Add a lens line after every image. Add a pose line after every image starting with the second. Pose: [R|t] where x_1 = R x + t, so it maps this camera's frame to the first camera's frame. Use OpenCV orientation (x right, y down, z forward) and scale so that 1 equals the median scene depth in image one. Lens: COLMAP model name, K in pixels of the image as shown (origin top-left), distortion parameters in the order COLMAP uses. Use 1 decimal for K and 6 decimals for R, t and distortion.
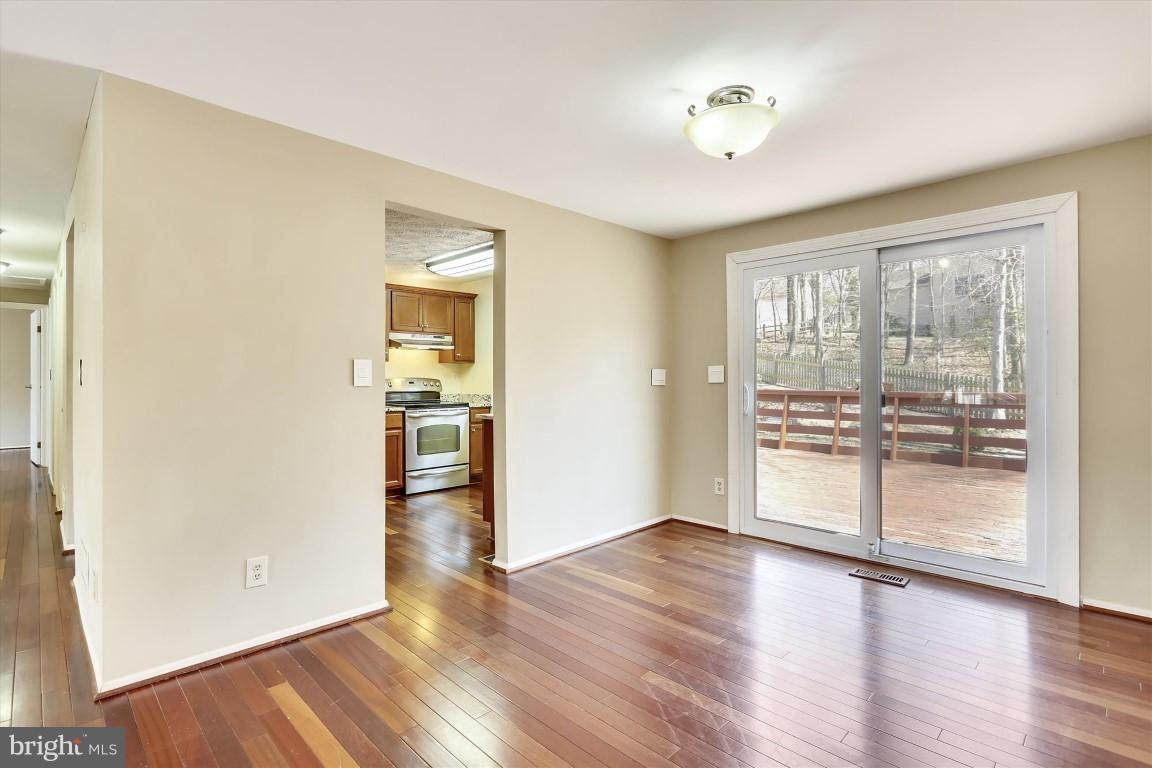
lens RADIAL K [[546.6, 0, 568.9], [0, 546.6, 379.8], [0, 0, 1]] dist [-0.000876, -0.000370]
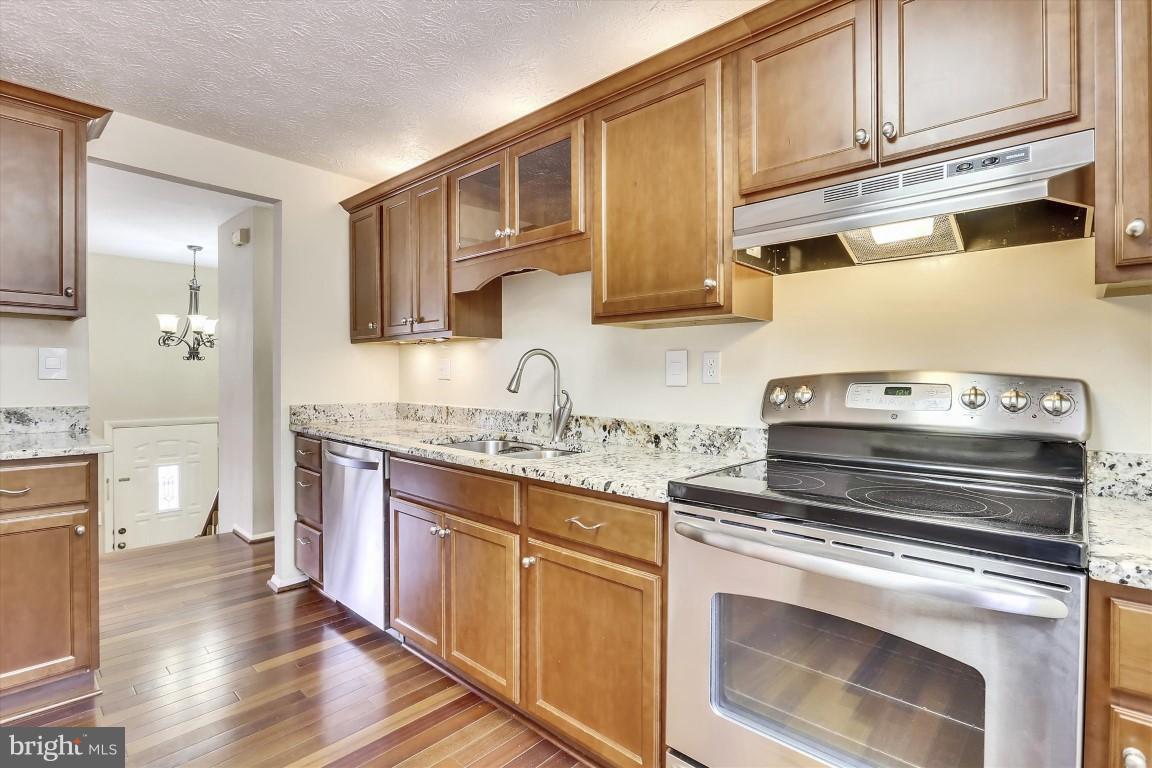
lens RADIAL K [[546.6, 0, 568.9], [0, 546.6, 379.8], [0, 0, 1]] dist [-0.000876, -0.000370]
pose [[0.039033, 0.003862, -0.999230, -0.051336], [-0.009250, 0.999951, 0.003503, 0.000533], [0.999195, 0.009106, 0.039067, 0.867071]]
